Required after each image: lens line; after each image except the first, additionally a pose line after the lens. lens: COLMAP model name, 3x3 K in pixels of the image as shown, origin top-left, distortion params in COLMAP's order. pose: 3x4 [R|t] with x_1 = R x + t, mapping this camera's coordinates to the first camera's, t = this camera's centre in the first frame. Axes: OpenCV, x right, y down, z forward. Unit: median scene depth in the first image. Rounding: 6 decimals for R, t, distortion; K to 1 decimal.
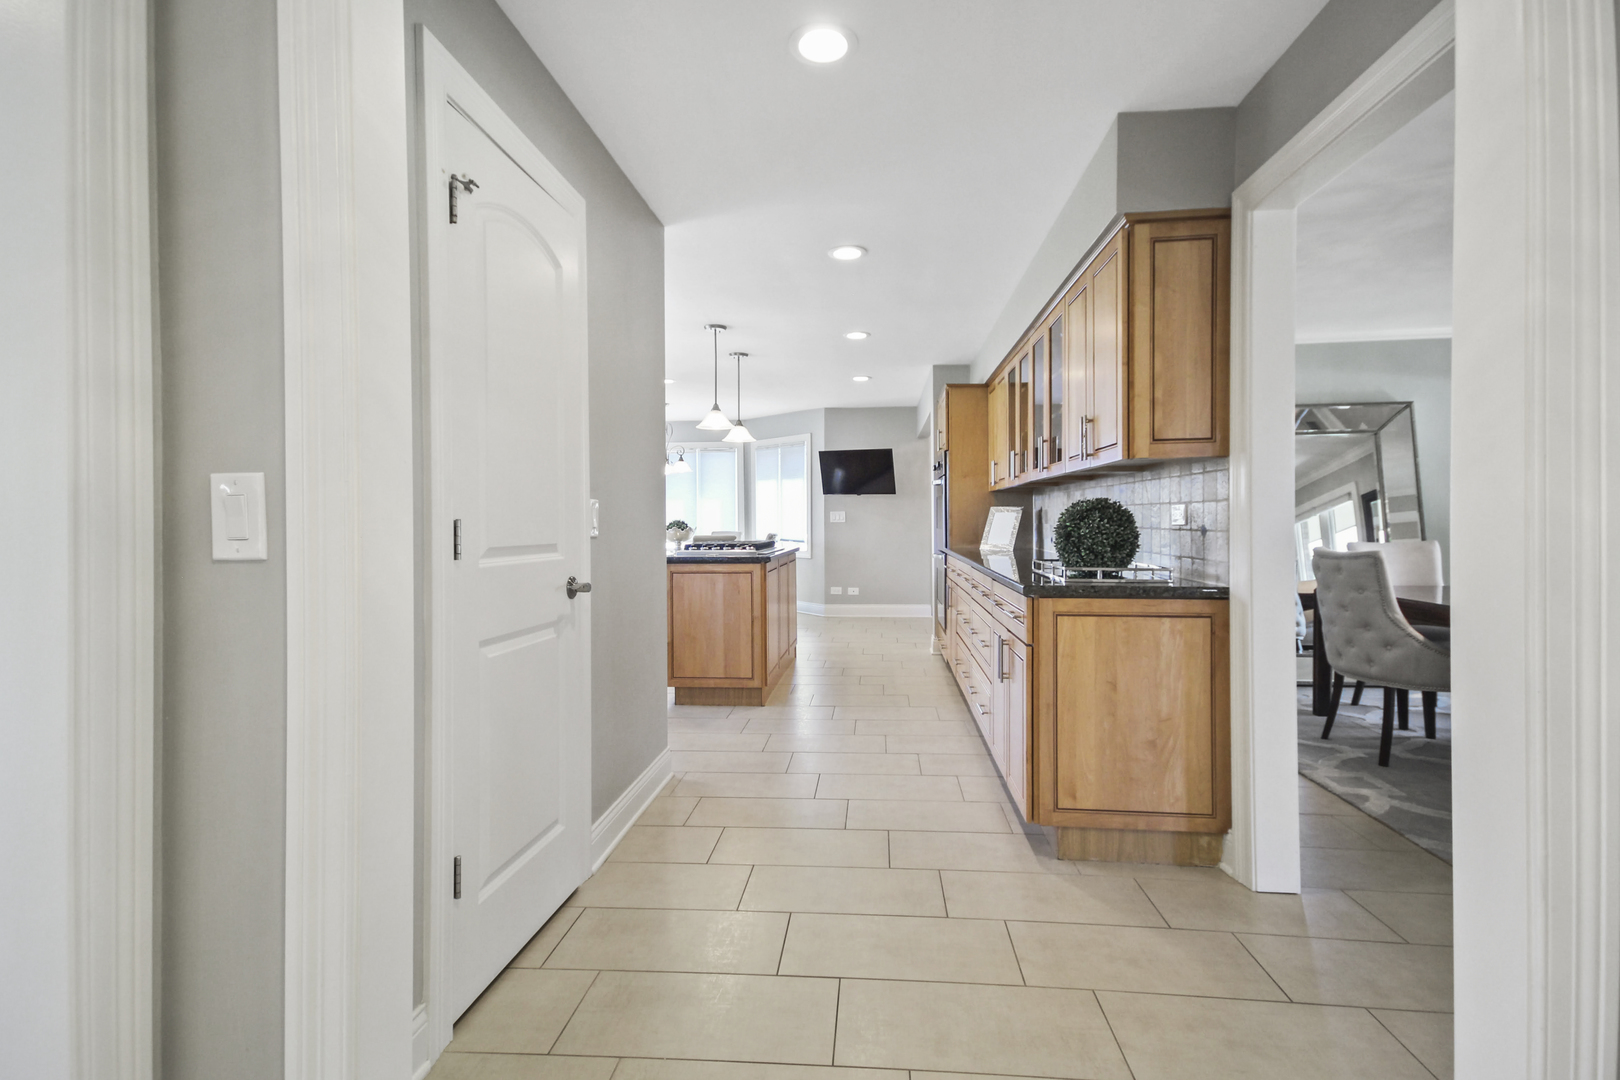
lens RADIAL K [[759.5, 0, 820.3], [0, 759.5, 534.7], [0, 0, 1]] dist [0.031904, -0.000014]
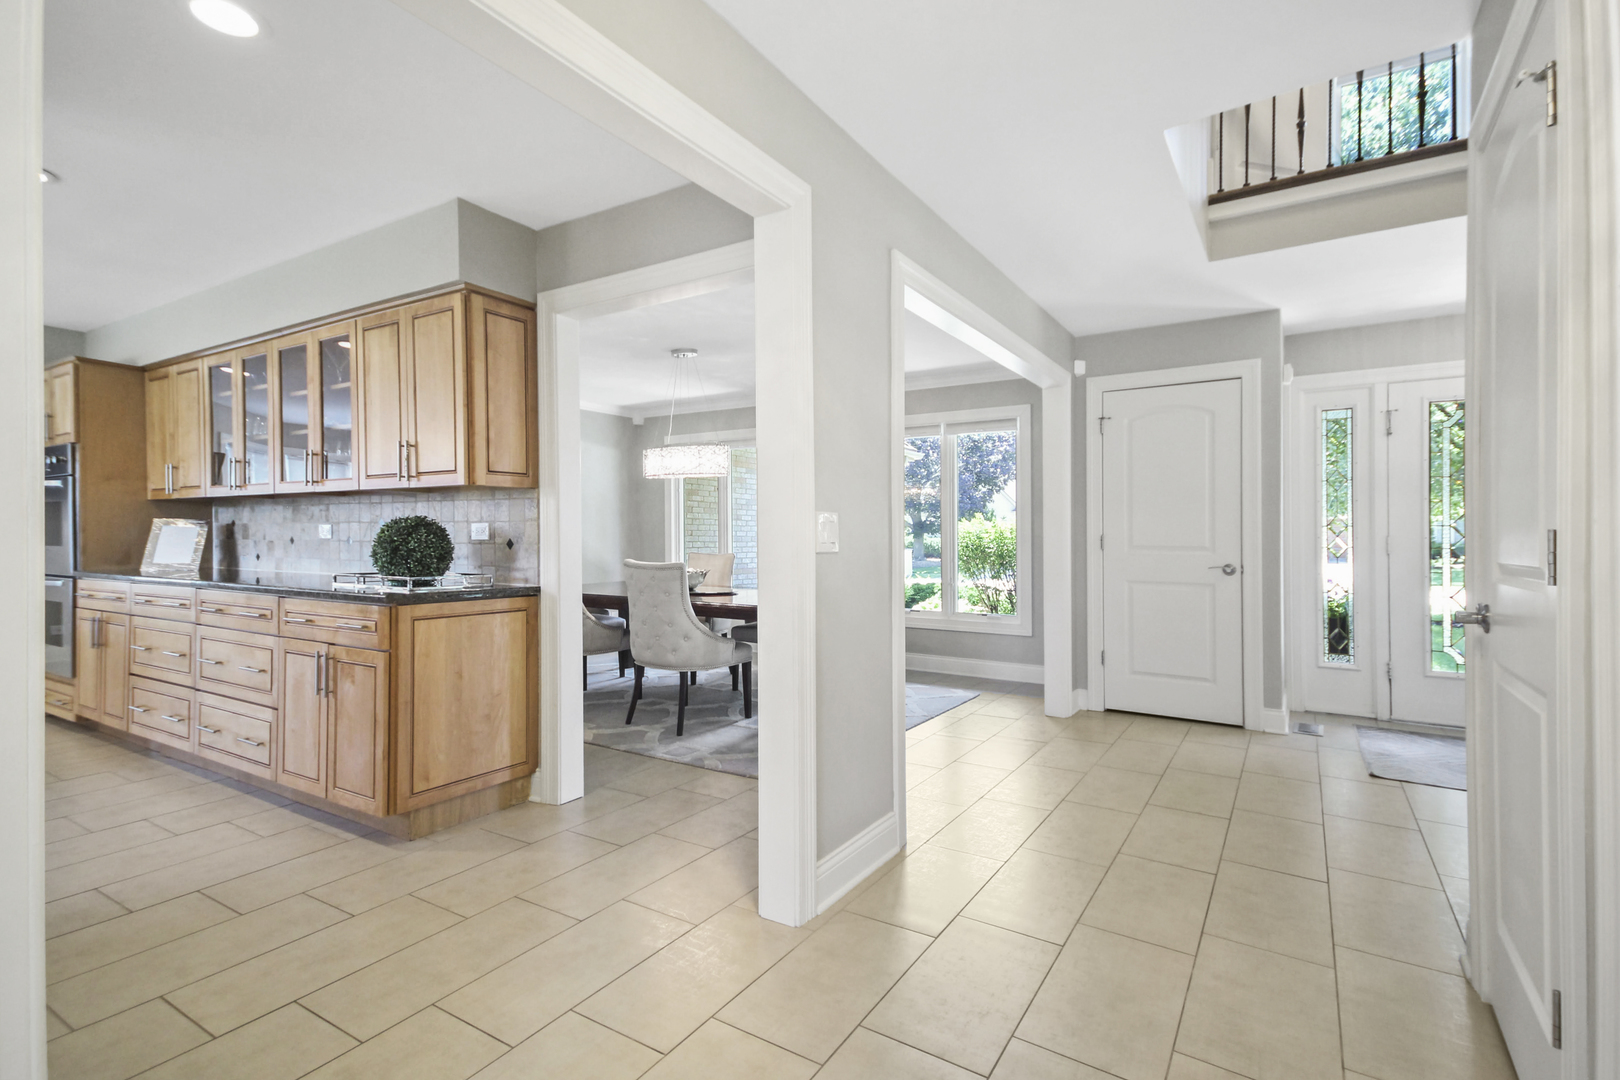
lens RADIAL K [[763.7, 0, 810.0], [0, 763.7, 540.0], [0, 0, 1]] dist [0.035395, 0.000077]
pose [[0.461760, 0.003174, 0.886999, -0.426526], [0.010889, 0.999898, -0.009247, 0.005186], [-0.886938, 0.013929, 0.461678, -0.037370]]
